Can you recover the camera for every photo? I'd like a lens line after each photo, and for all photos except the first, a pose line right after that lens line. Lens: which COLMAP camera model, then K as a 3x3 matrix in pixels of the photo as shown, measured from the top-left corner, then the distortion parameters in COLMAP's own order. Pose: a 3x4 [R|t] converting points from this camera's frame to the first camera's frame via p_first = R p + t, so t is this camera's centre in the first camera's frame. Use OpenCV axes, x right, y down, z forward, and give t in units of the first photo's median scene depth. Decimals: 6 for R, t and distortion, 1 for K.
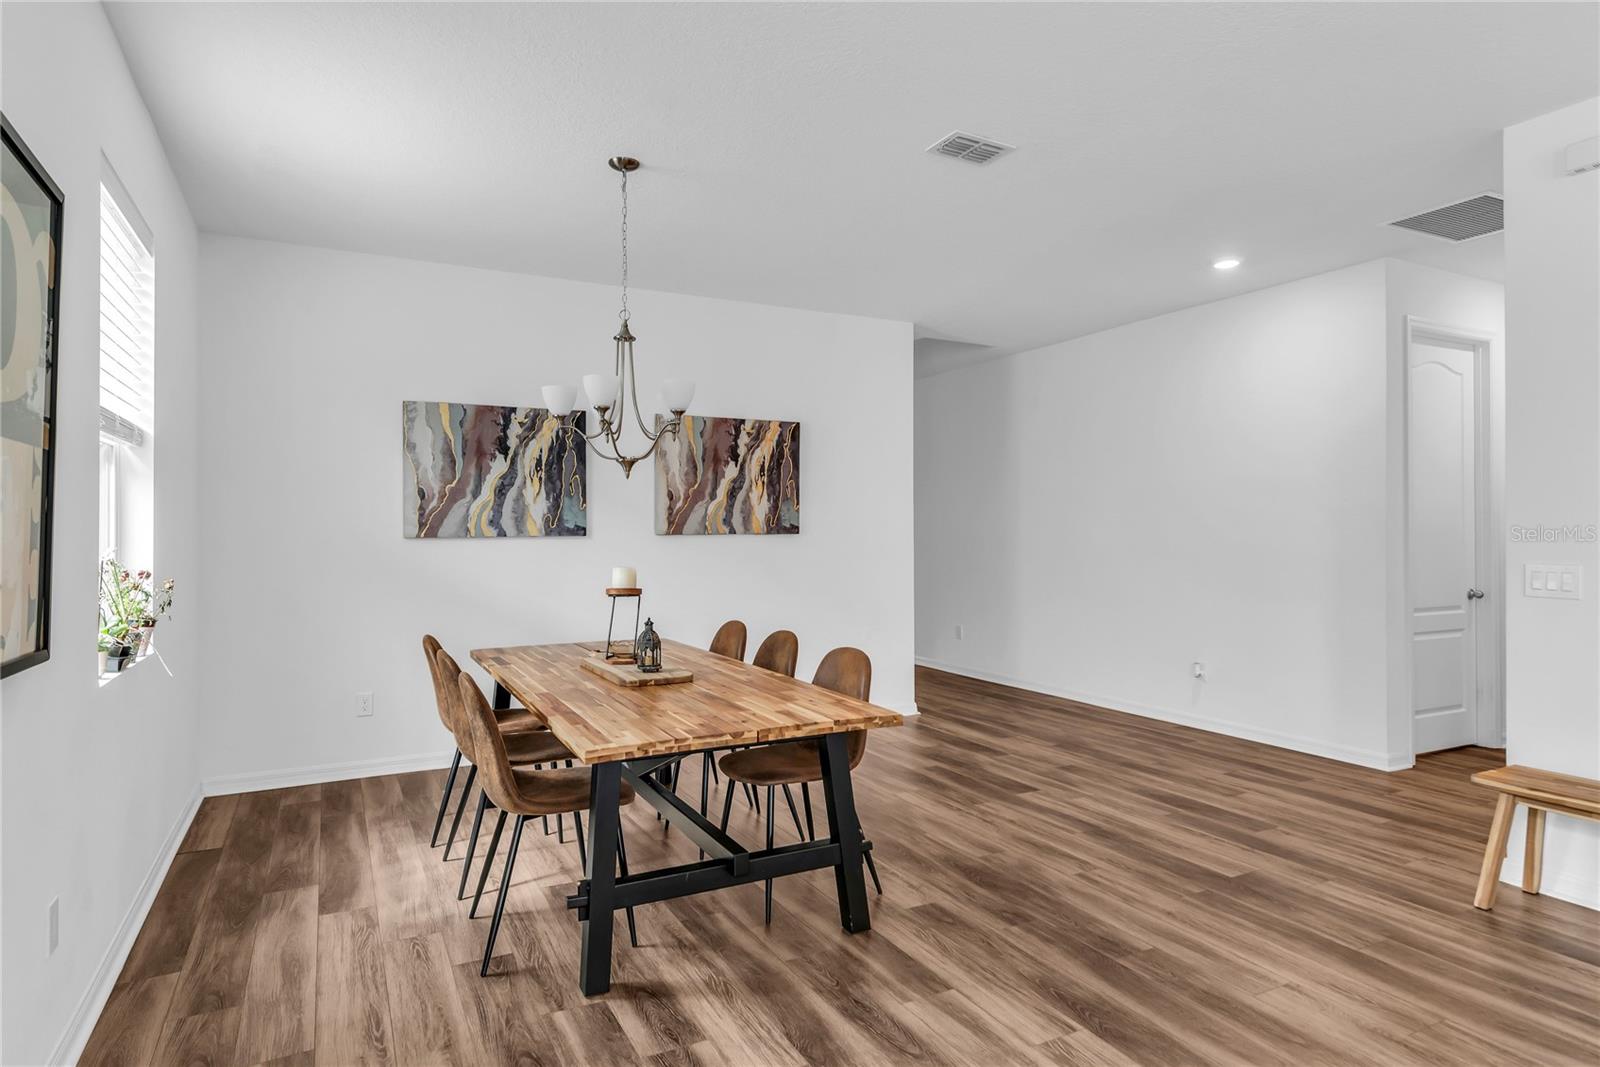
lens RADIAL K [[903.1, 0, 782.5], [0, 903.1, 527.3], [0, 0, 1]] dist [0.007360, 0.000318]
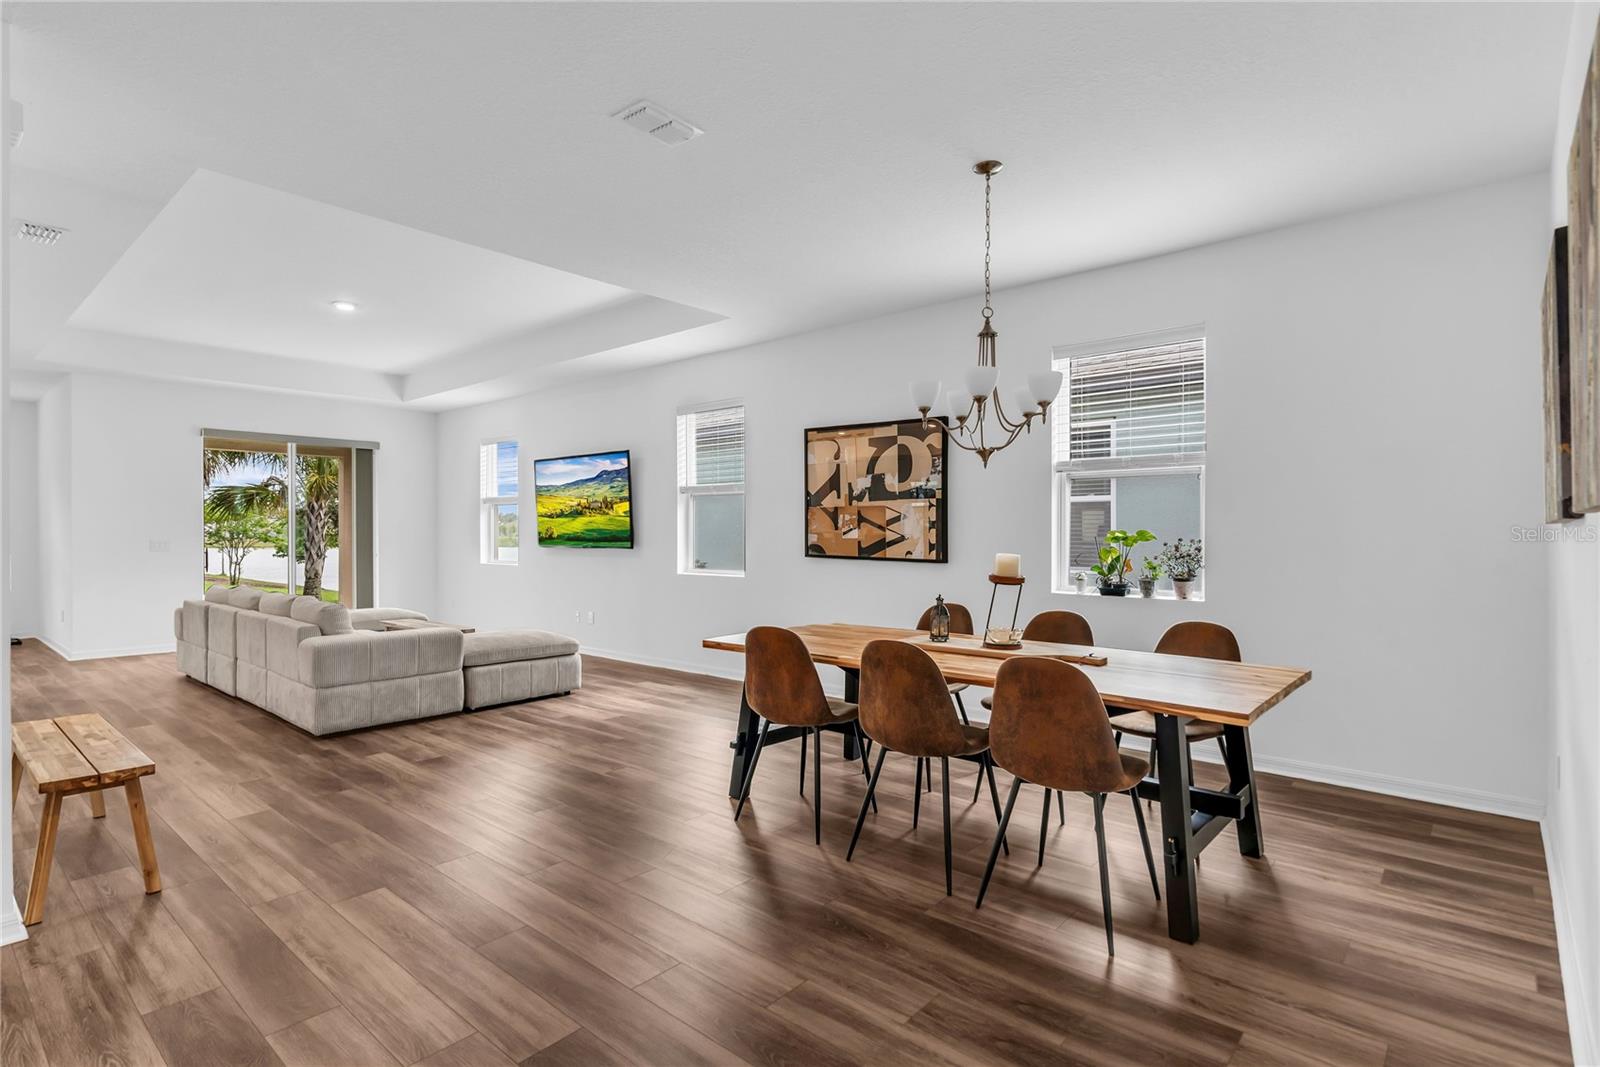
lens RADIAL K [[782.3, 0, 800.0], [0, 782.3, 533.5], [0, 0, 1]] dist [0.002474, -0.000944]
pose [[-0.921898, 0.001502, -0.387431, 0.275503], [0.003292, 0.999987, -0.003956, 0.018788], [0.387420, -0.004923, -0.921890, 1.274561]]
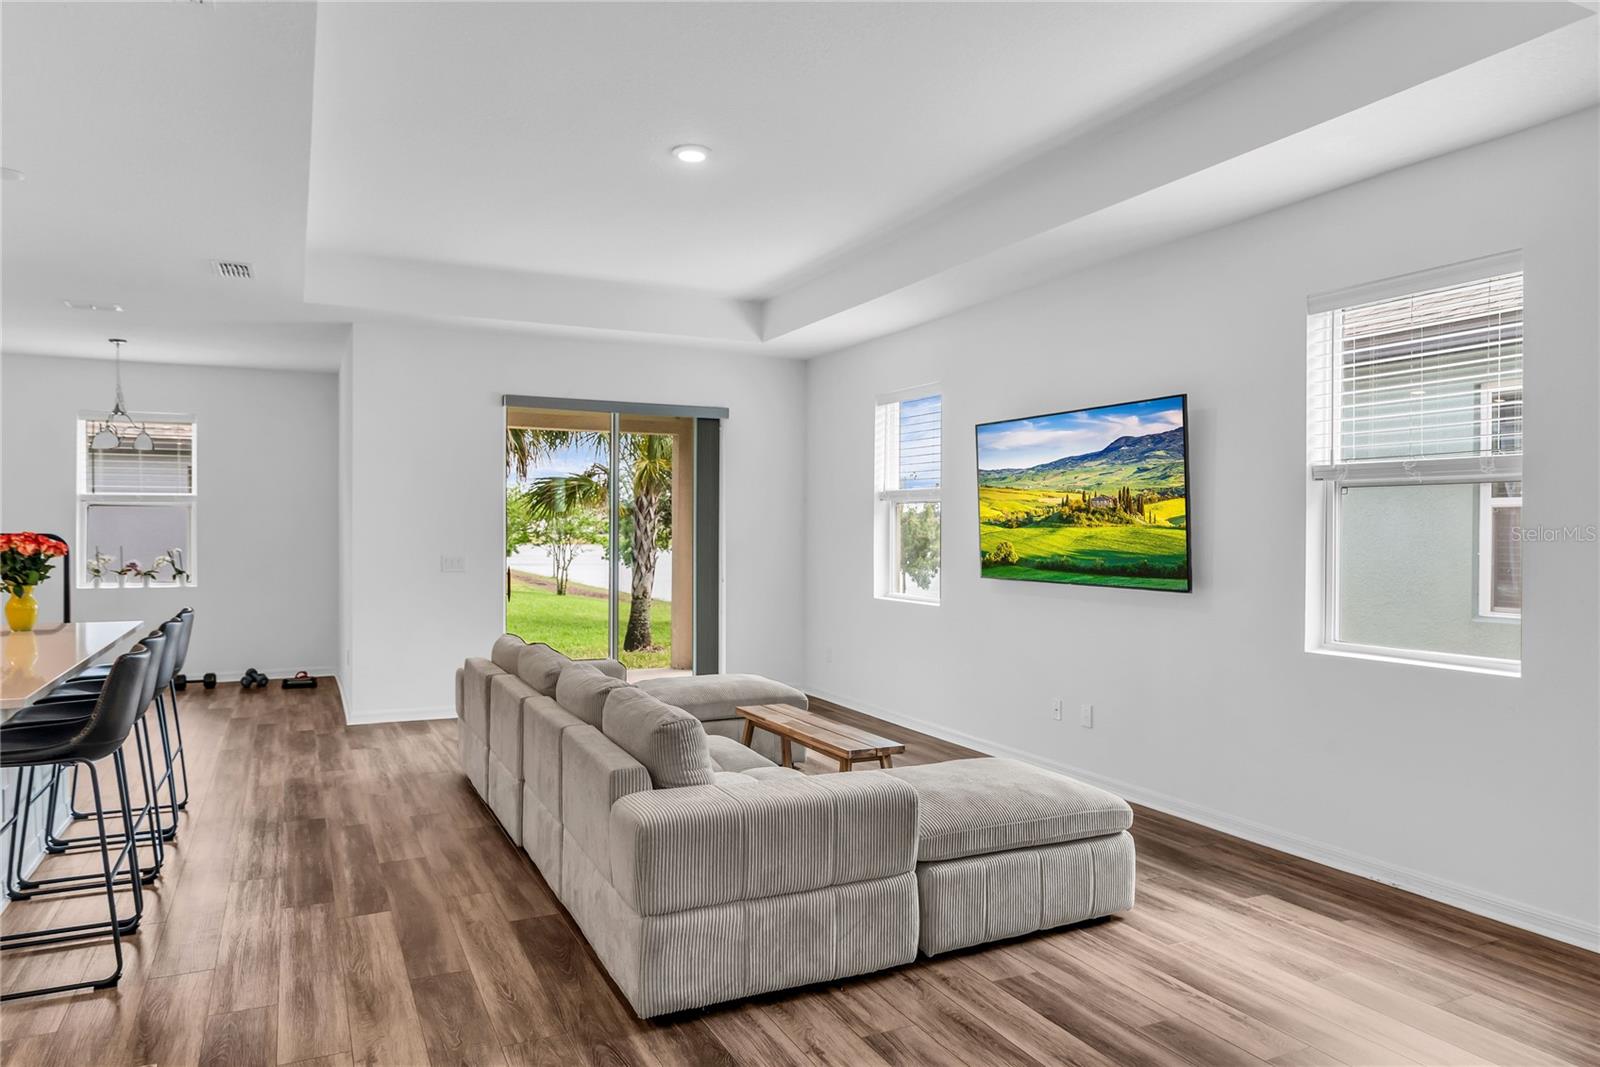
lens RADIAL K [[1033.8, 0, 800.0], [0, 1033.8, 533.5], [0, 0, 1]] dist [0.013031, -0.001038]
pose [[-0.999959, -0.005361, 0.007305, 0.354305], [-0.005373, 0.999984, -0.001627, -0.011392], [-0.007296, -0.001667, -0.999972, 0.767165]]
